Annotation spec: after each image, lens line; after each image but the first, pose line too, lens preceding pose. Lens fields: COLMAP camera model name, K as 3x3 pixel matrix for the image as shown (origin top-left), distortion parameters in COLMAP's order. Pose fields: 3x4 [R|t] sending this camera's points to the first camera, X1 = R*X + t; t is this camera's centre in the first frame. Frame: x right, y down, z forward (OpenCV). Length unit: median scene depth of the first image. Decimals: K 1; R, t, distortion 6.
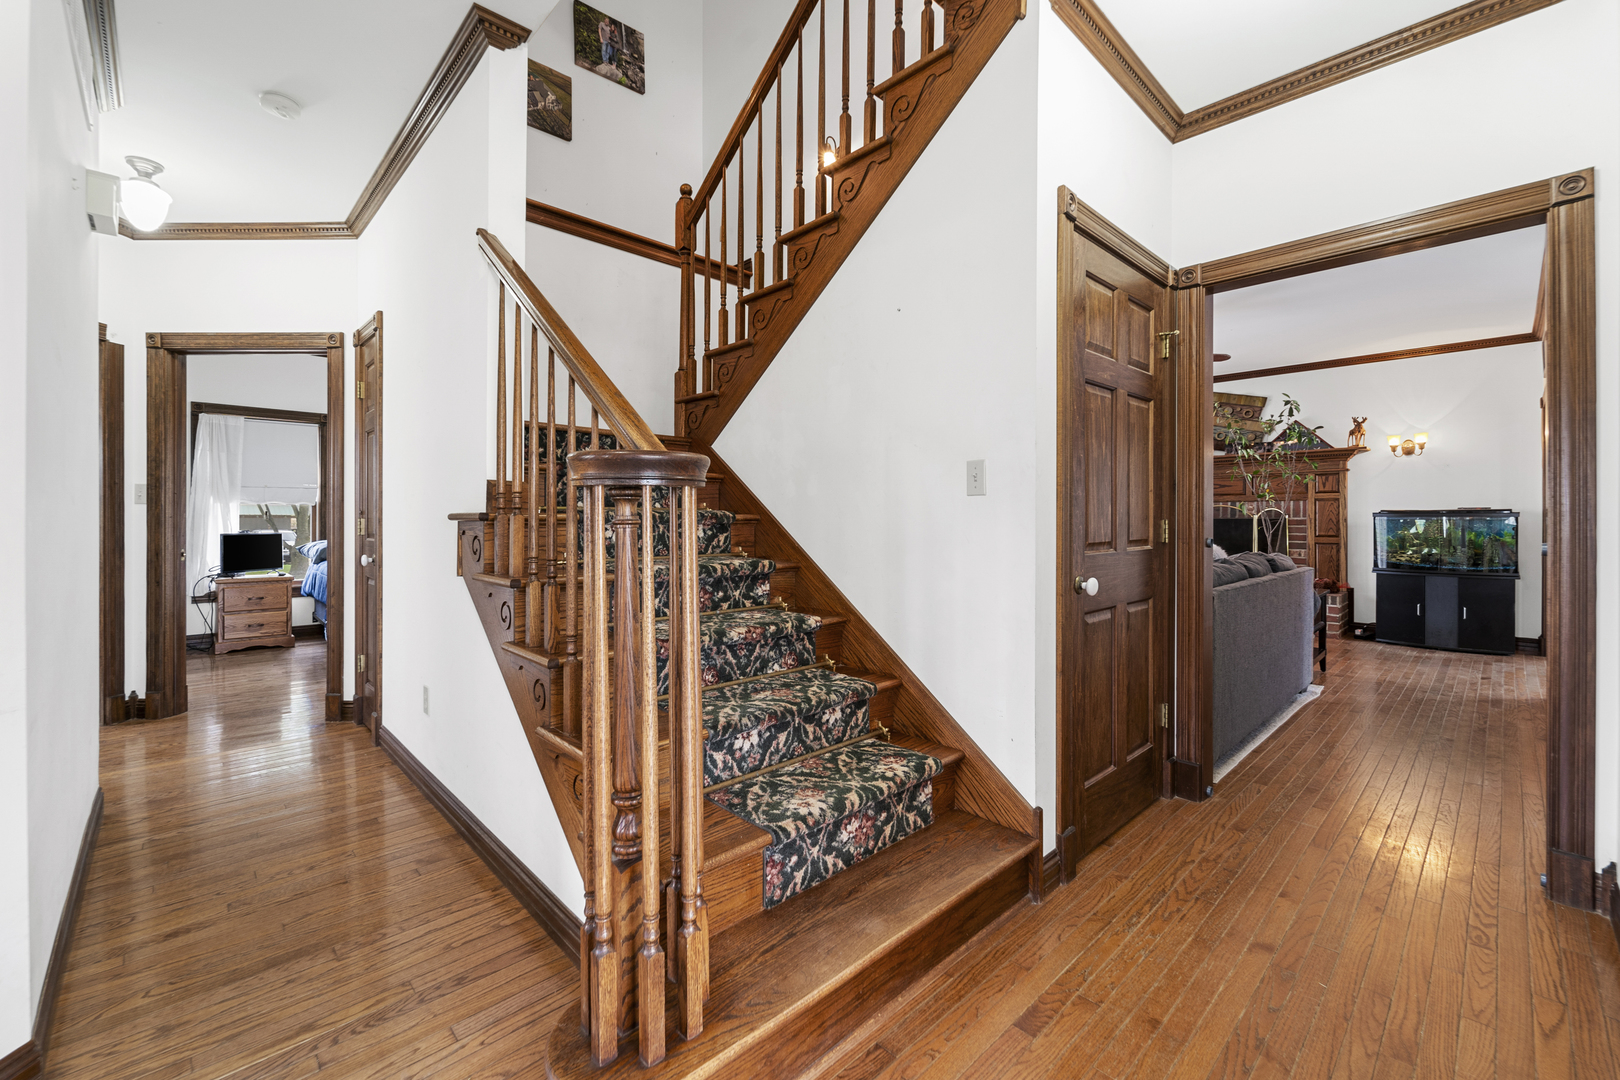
lens RADIAL K [[665.6, 0, 793.8], [0, 665.6, 515.0], [0, 0, 1]] dist [0.003005, -0.000562]
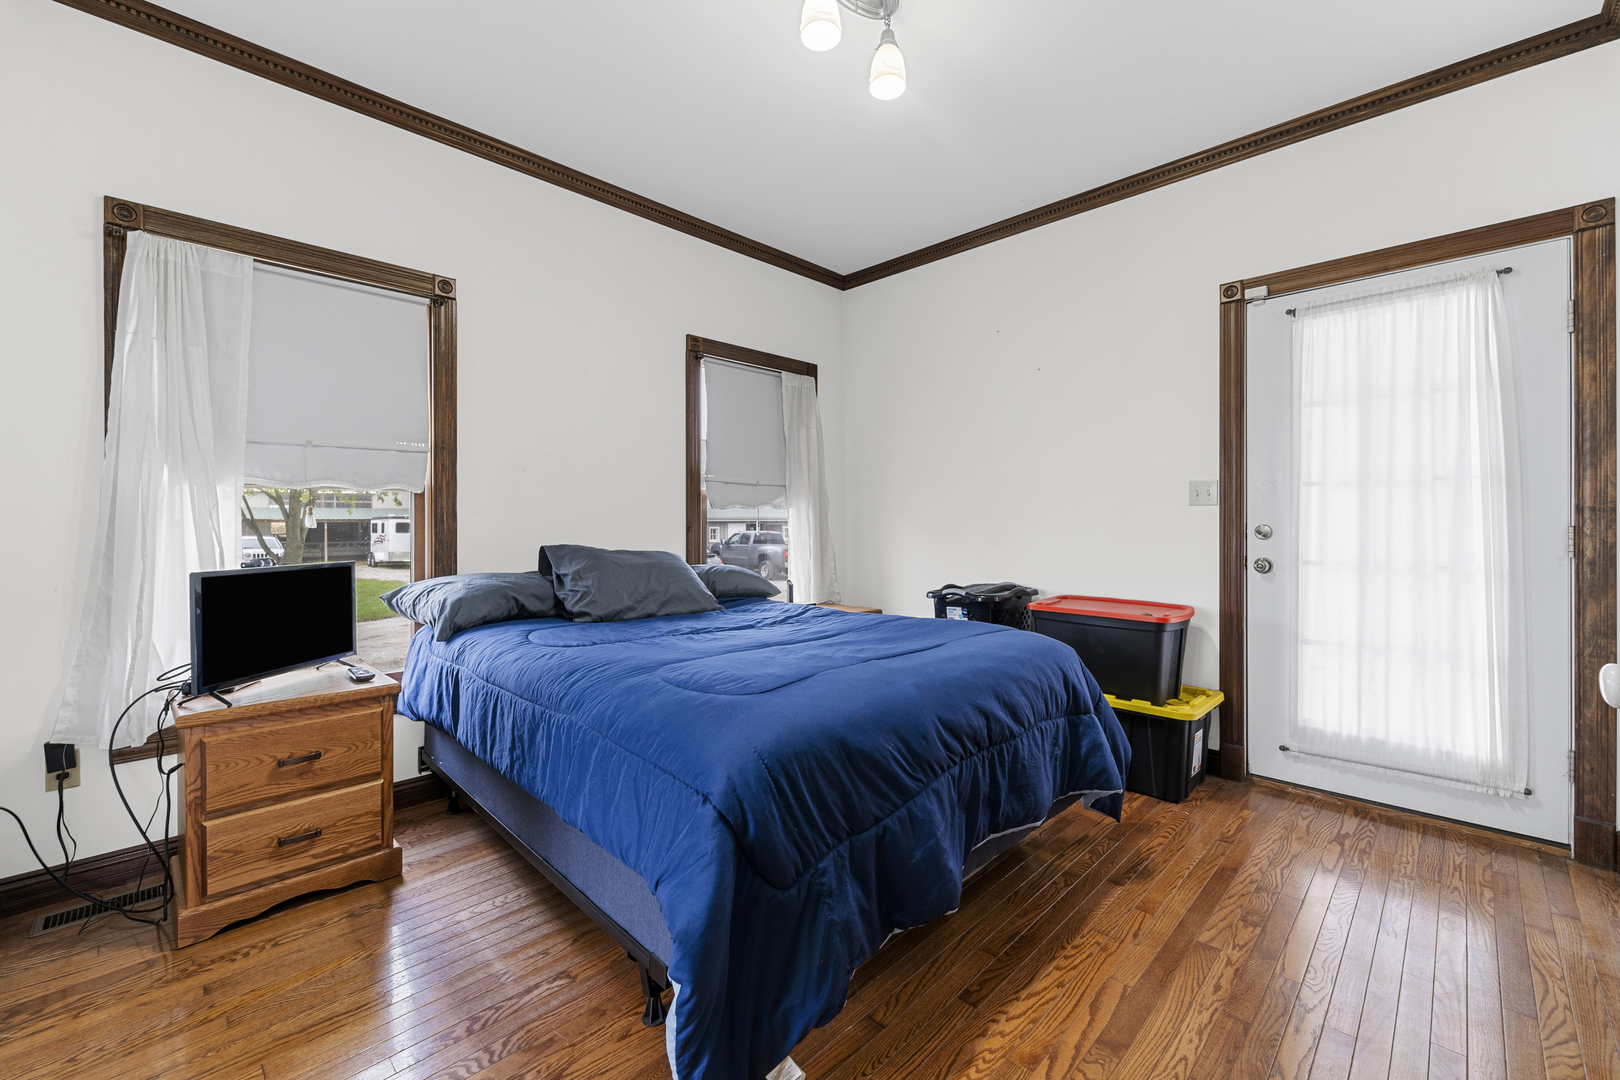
lens RADIAL K [[665.6, 0, 813.8], [0, 665.6, 534.6], [0, 0, 1]] dist [0.003005, -0.000562]
pose [[0.999366, 0.006070, 0.035081, -0.530827], [-0.006659, 0.999838, 0.016723, 0.003092], [-0.034974, -0.016946, 0.999245, 0.622197]]
